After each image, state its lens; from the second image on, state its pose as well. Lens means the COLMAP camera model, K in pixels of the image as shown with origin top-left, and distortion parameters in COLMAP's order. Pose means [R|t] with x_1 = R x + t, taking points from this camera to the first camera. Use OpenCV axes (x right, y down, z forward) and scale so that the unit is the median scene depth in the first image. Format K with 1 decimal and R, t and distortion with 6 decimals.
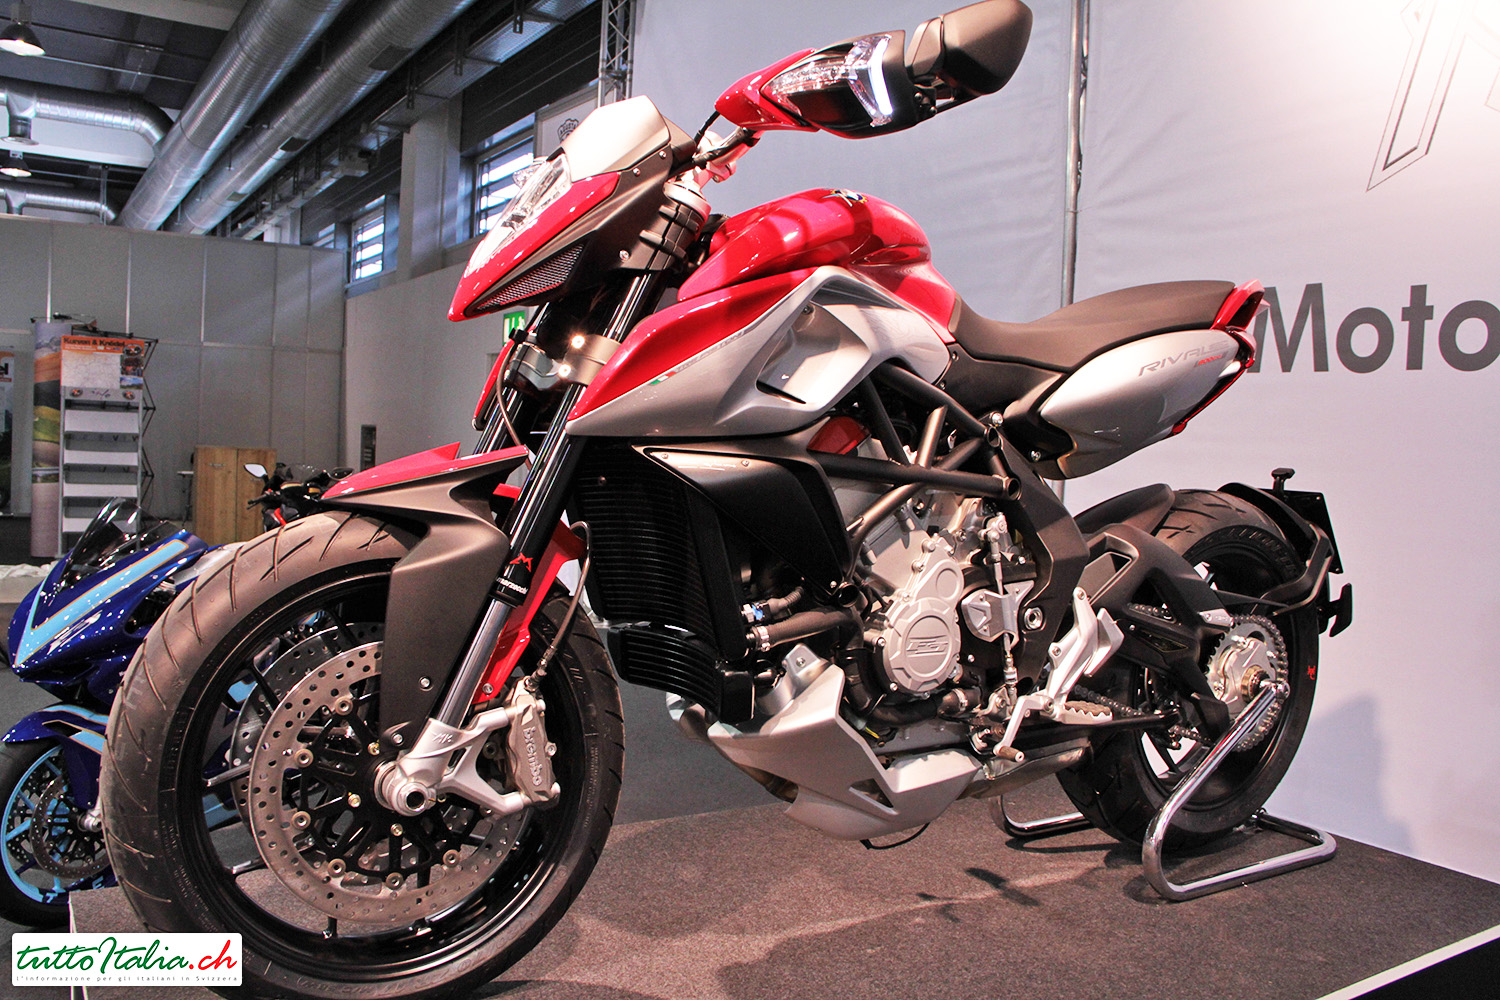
lens RADIAL K [[1215.5, 0, 737.6], [0, 1215.5, 496.9], [0, 0, 1]] dist [-0.099484, 0.017735]
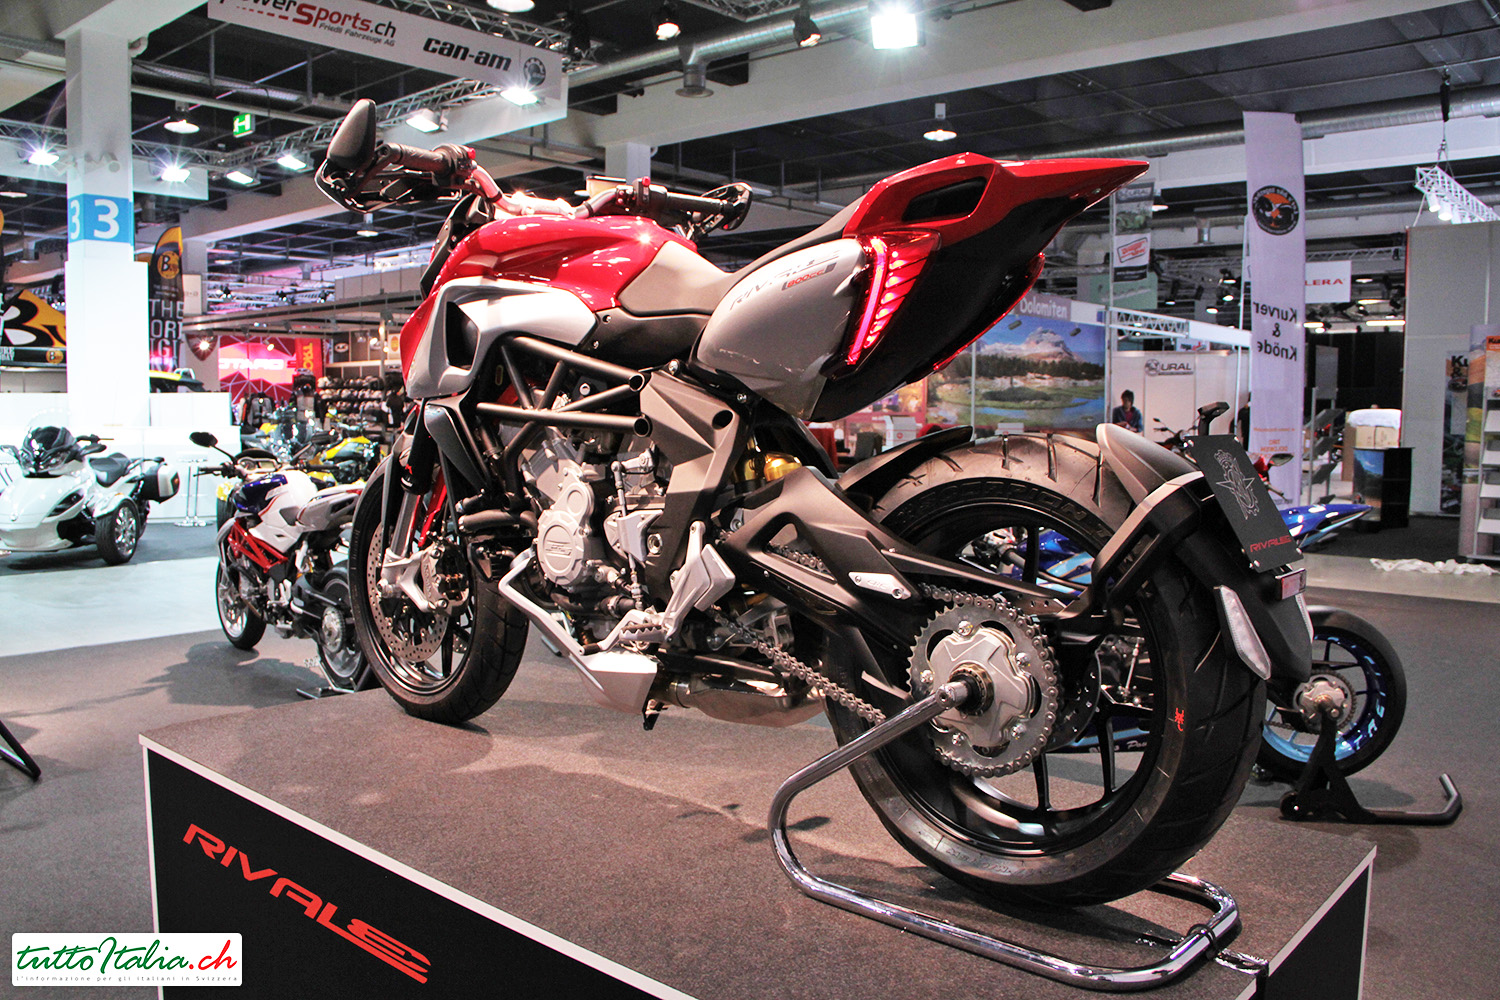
lens RADIAL K [[1215.5, 0, 739.1], [0, 1215.5, 506.5], [0, 0, 1]] dist [-0.099484, 0.017735]
pose [[0.259859, 0.029808, -0.965186, 1.254530], [-0.033589, 0.999198, 0.021815, 0.039320], [0.965062, 0.026751, 0.260652, 0.742584]]
